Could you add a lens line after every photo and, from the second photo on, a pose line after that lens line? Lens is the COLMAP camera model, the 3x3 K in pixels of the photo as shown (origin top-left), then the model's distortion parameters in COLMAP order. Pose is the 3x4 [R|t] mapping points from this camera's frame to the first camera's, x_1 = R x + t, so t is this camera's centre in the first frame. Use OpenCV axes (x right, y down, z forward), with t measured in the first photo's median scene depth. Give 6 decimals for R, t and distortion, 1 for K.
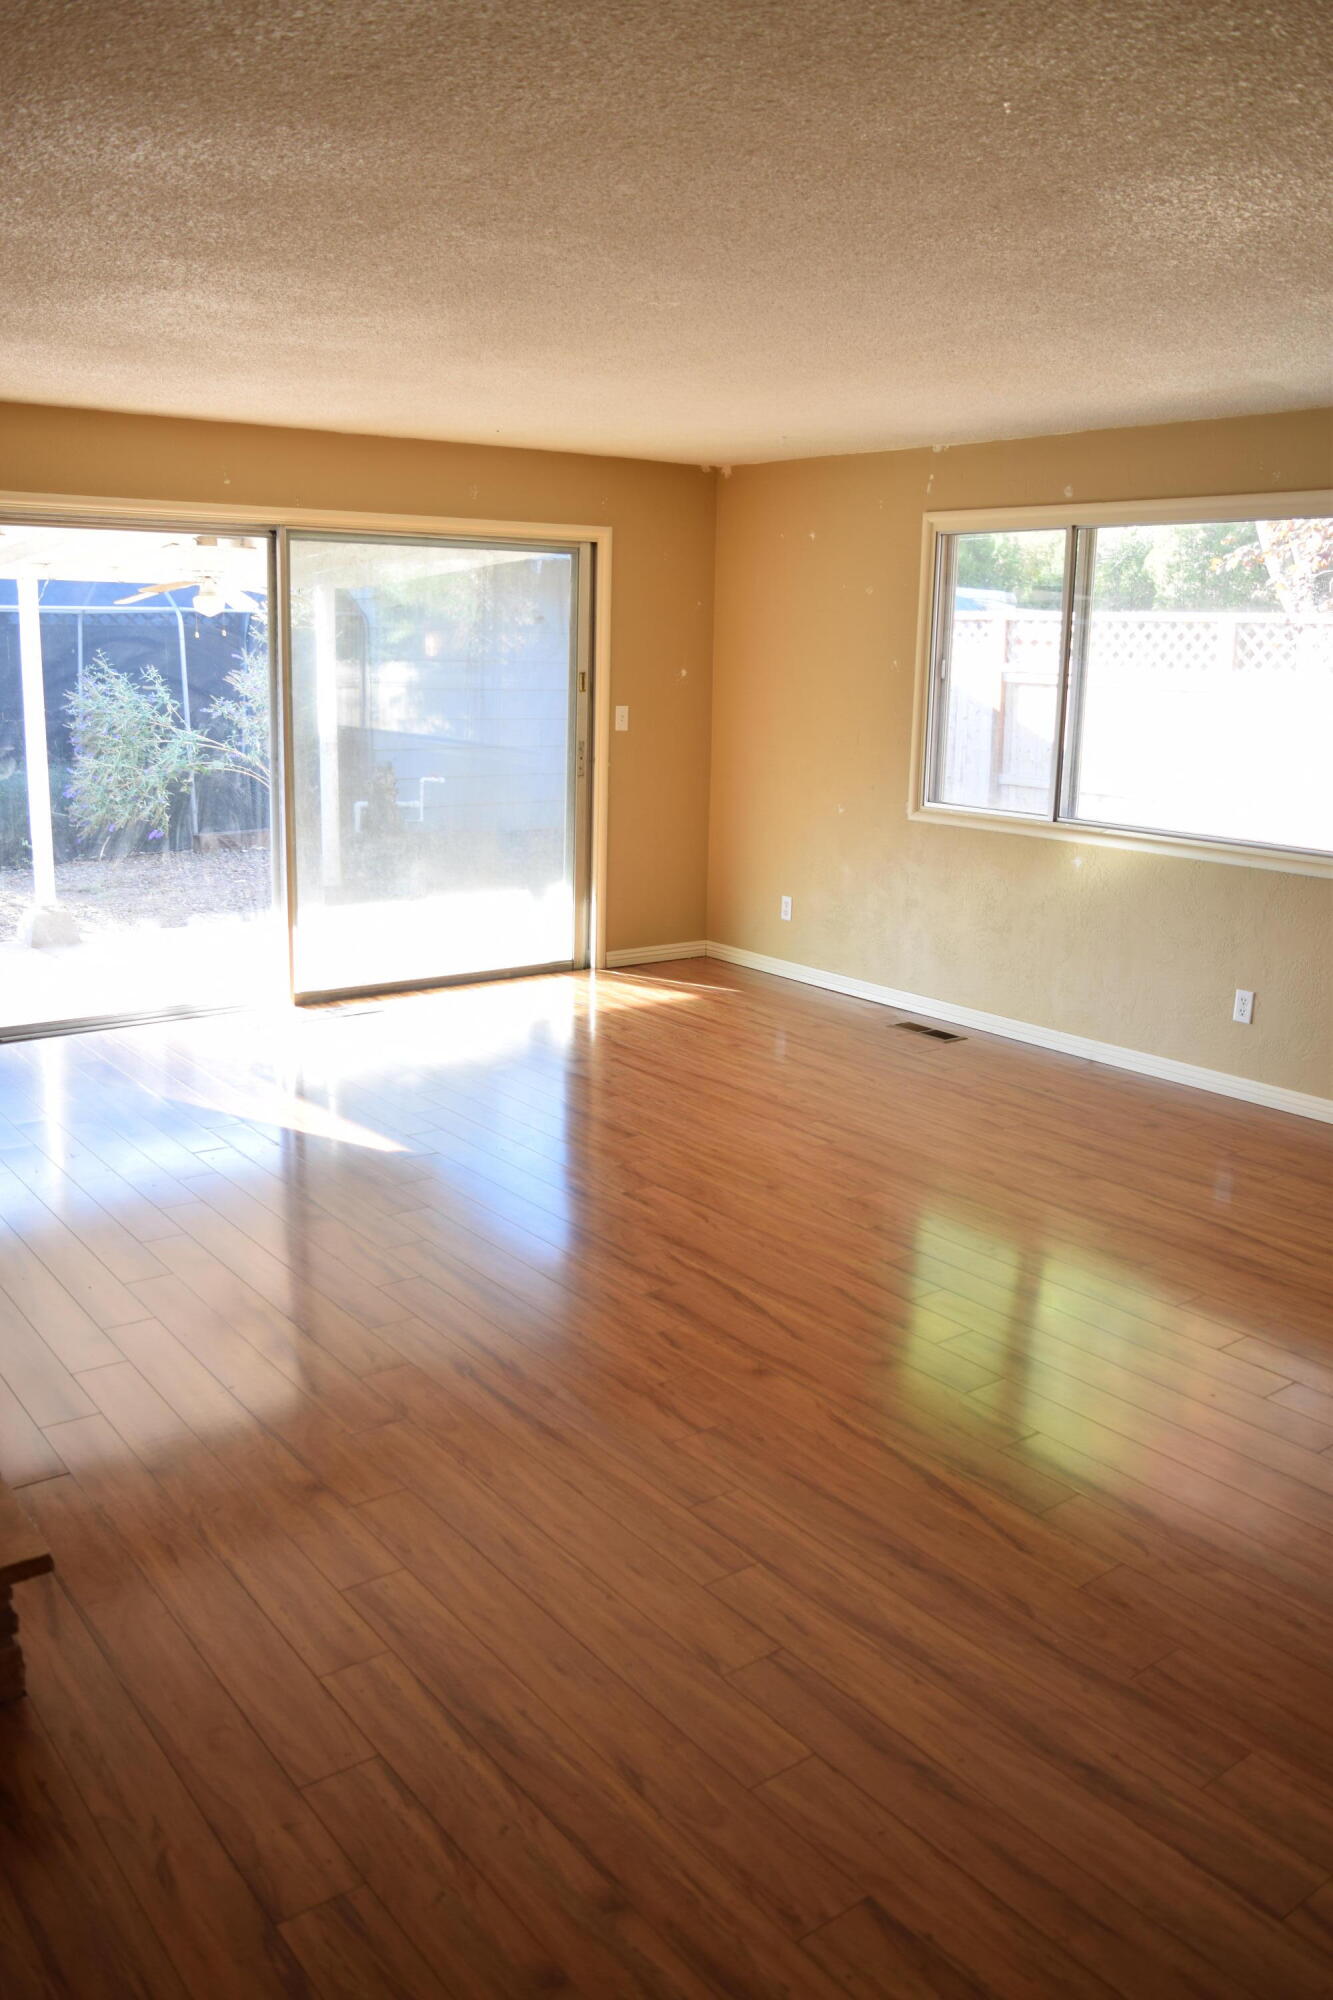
lens RADIAL K [[1569.7, 0, 666.5], [0, 1569.7, 1000.0], [0, 0, 1]] dist [-0.096345, 0.017369]
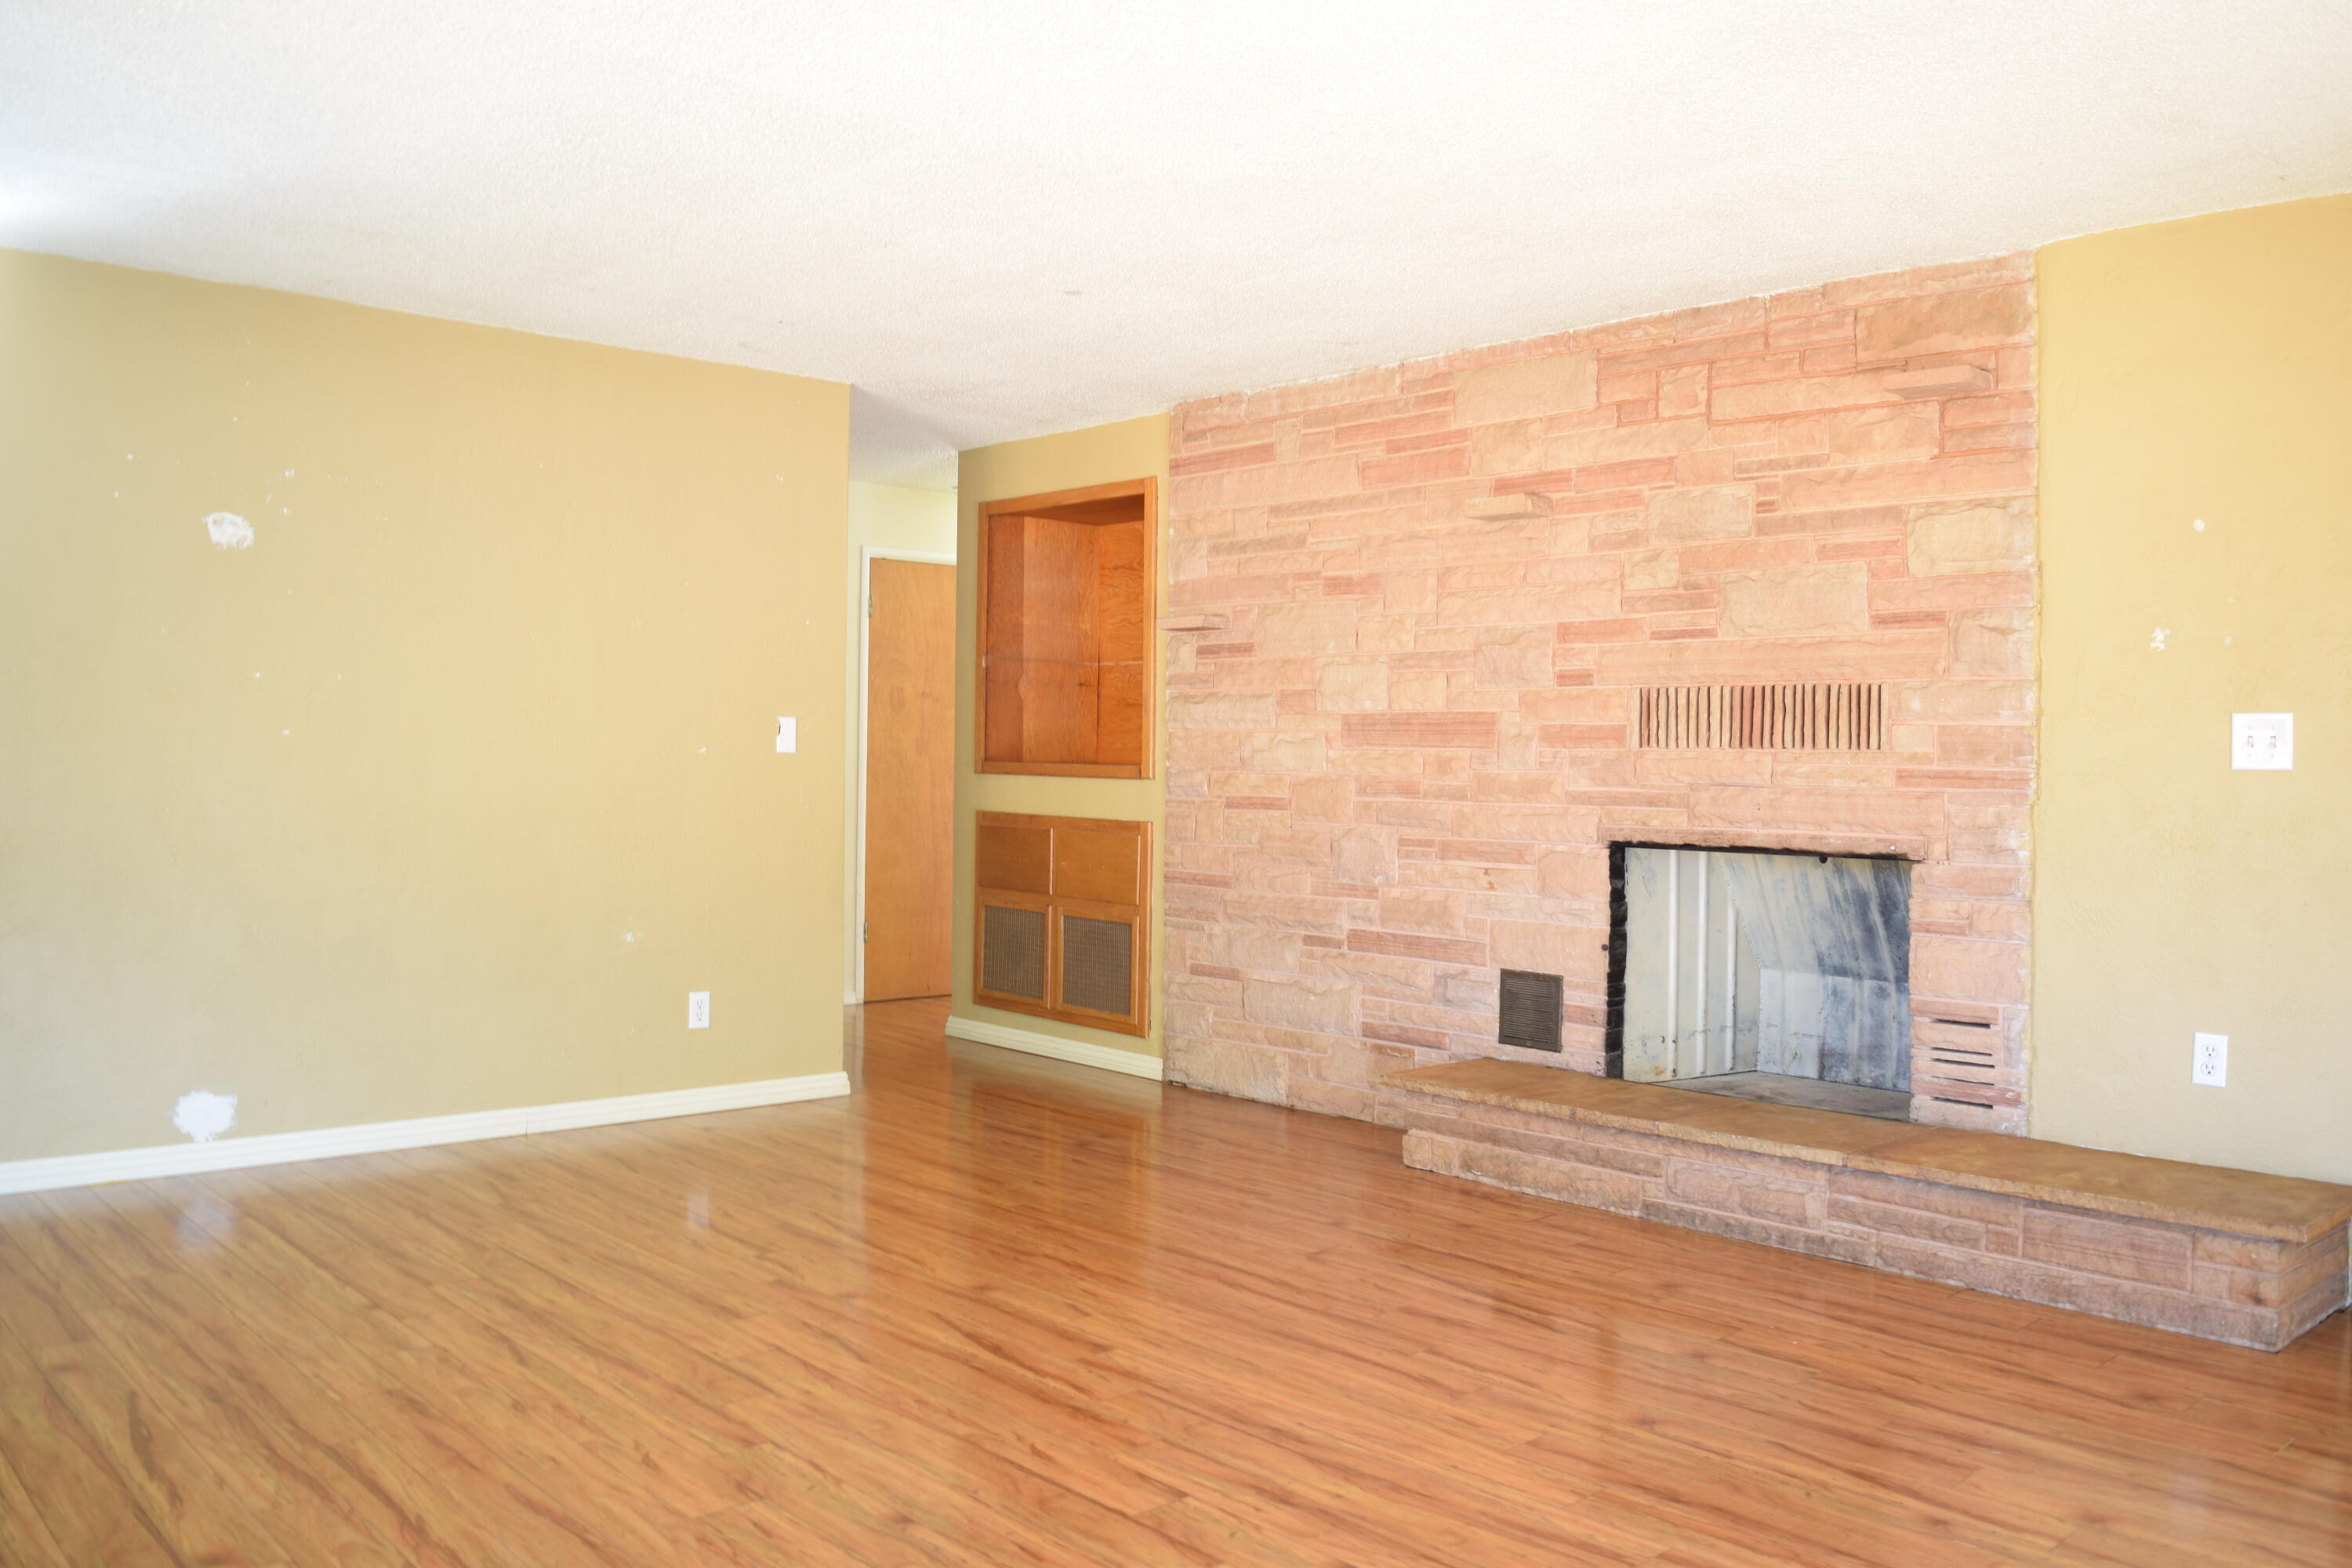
lens RADIAL K [[1846.0, 0, 1176.0], [0, 1846.0, 784.0], [0, 0, 1]] dist [-0.096345, 0.017369]
pose [[-0.995388, -0.030375, -0.091000, 0.045470], [-0.050784, 0.971582, 0.231190, -0.290078], [0.081392, 0.234745, -0.968644, 1.742590]]
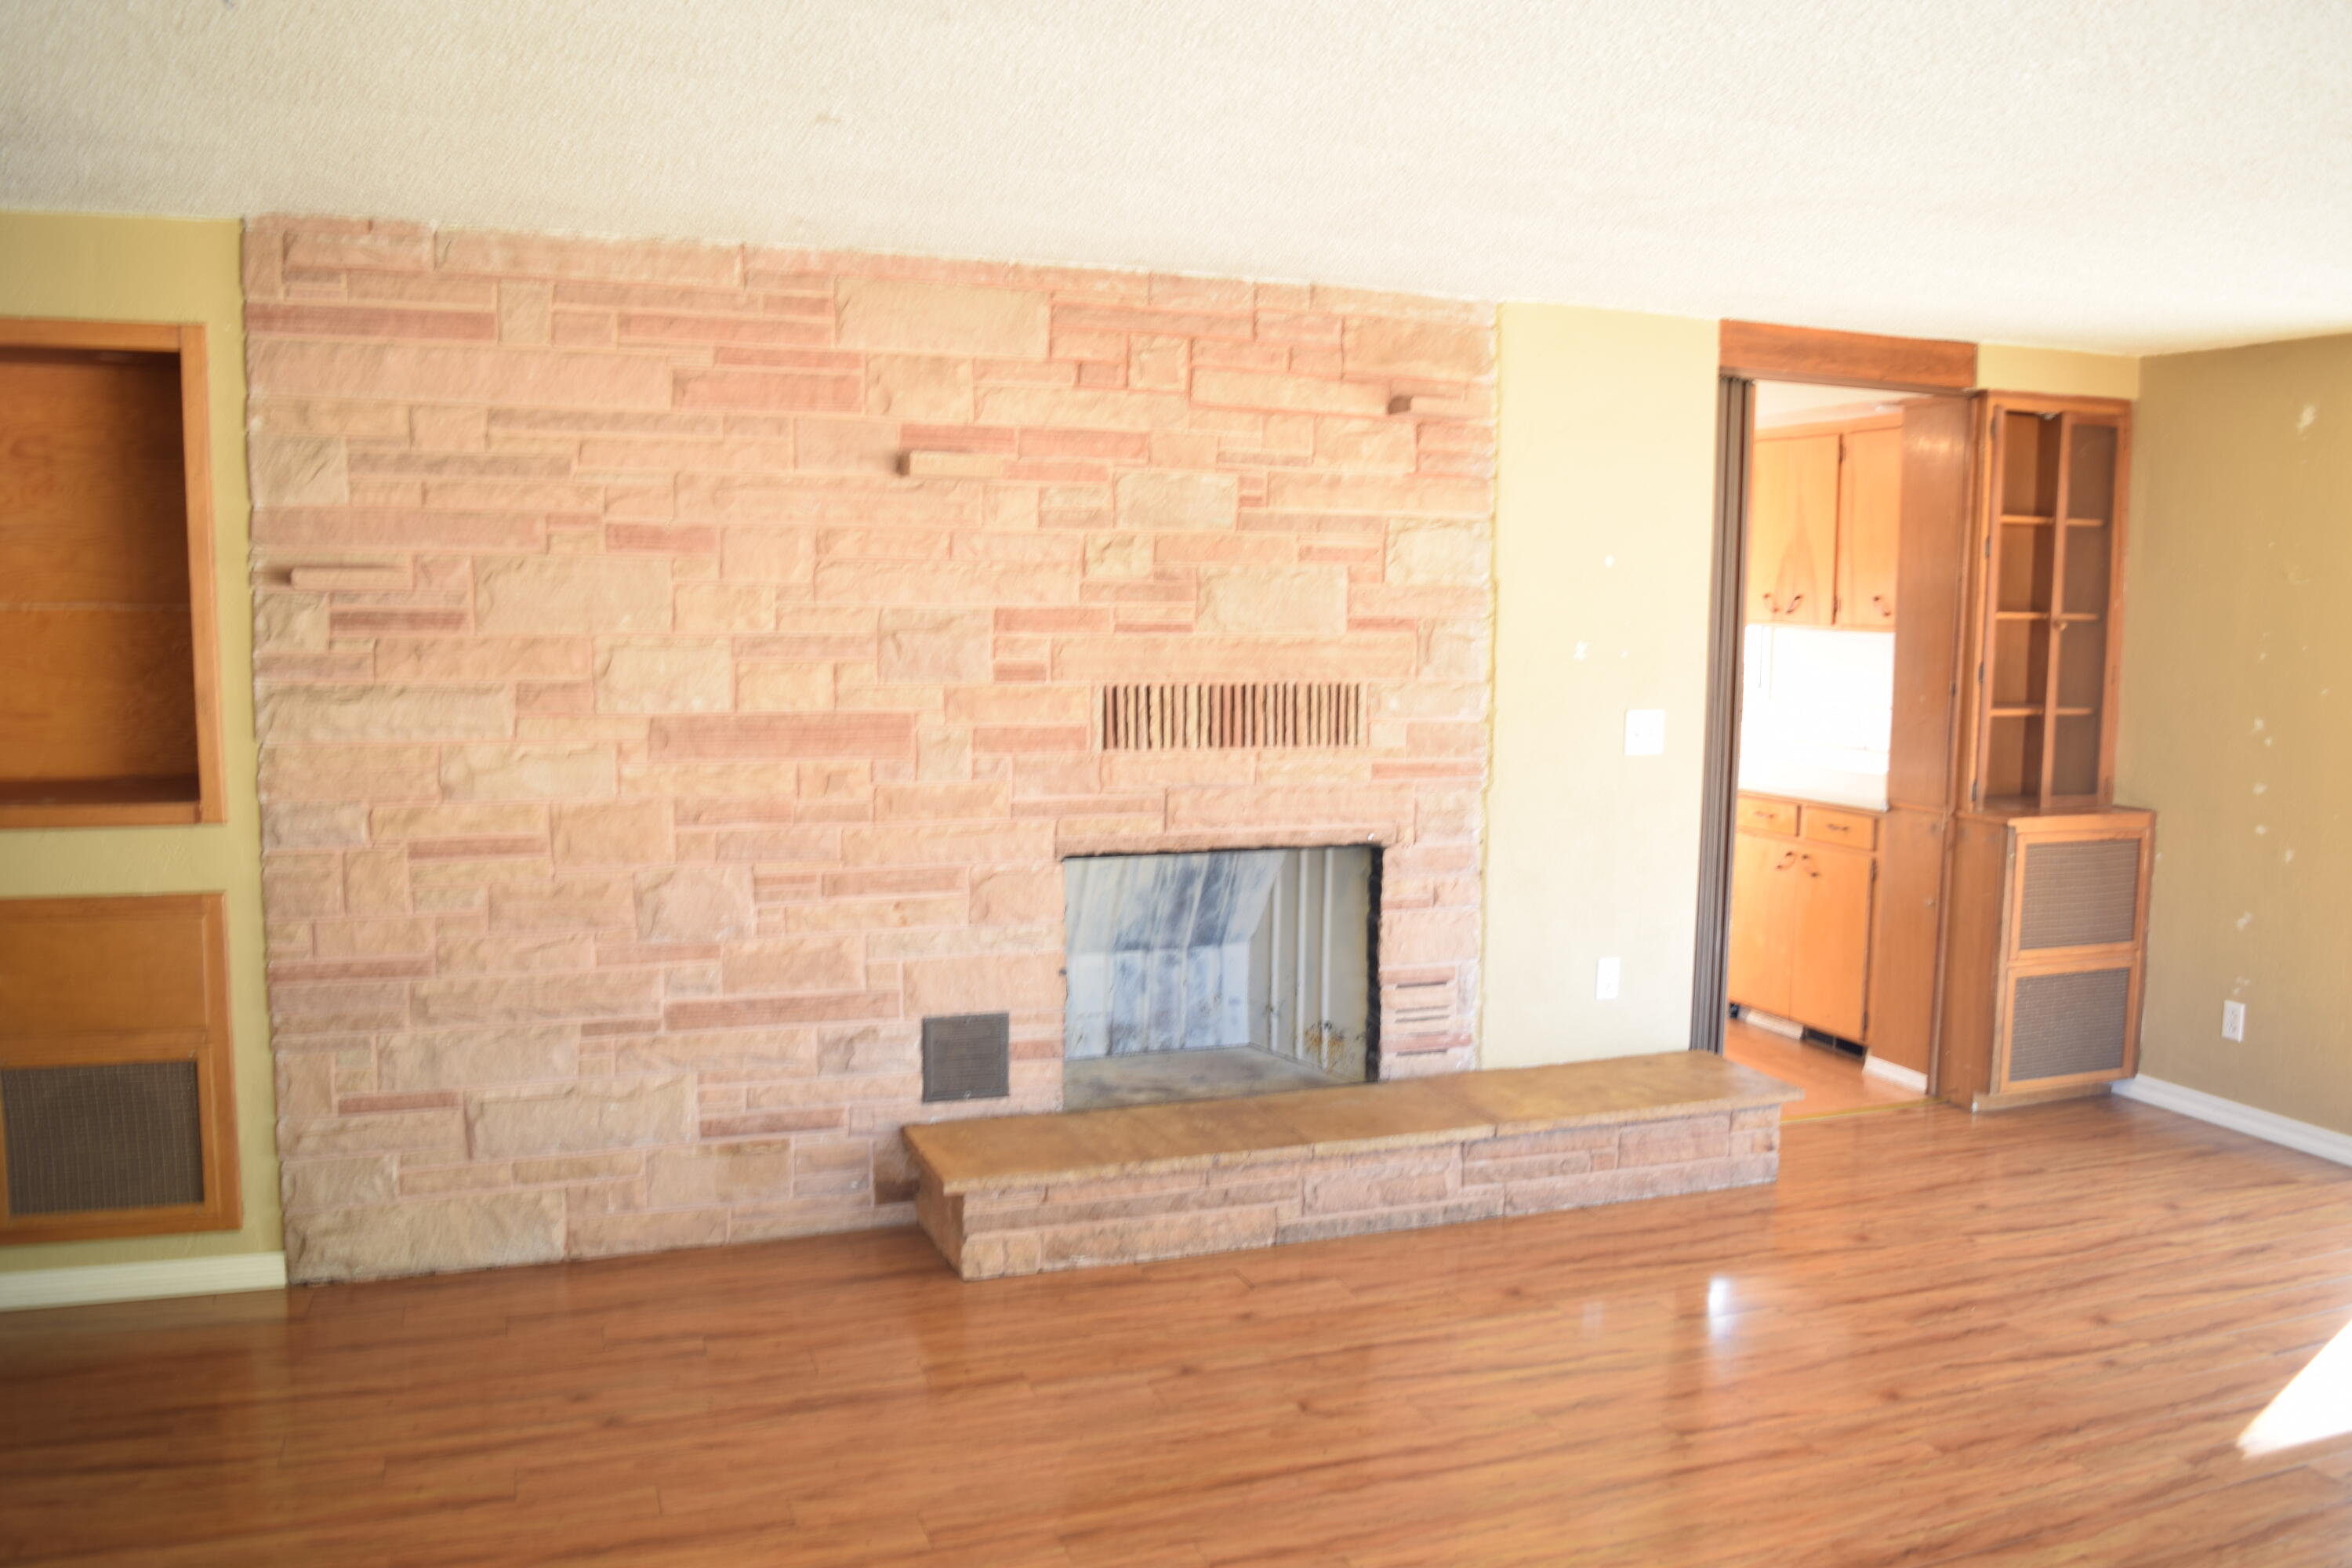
lens RADIAL K [[1846.0, 0, 1176.0], [0, 1846.0, 784.0], [0, 0, 1]] dist [-0.096345, 0.017369]
pose [[-0.288661, 0.081991, -0.953914, 0.711938], [-0.229172, 0.961447, 0.151988, -0.204186], [0.929599, 0.262484, -0.258742, 0.880457]]
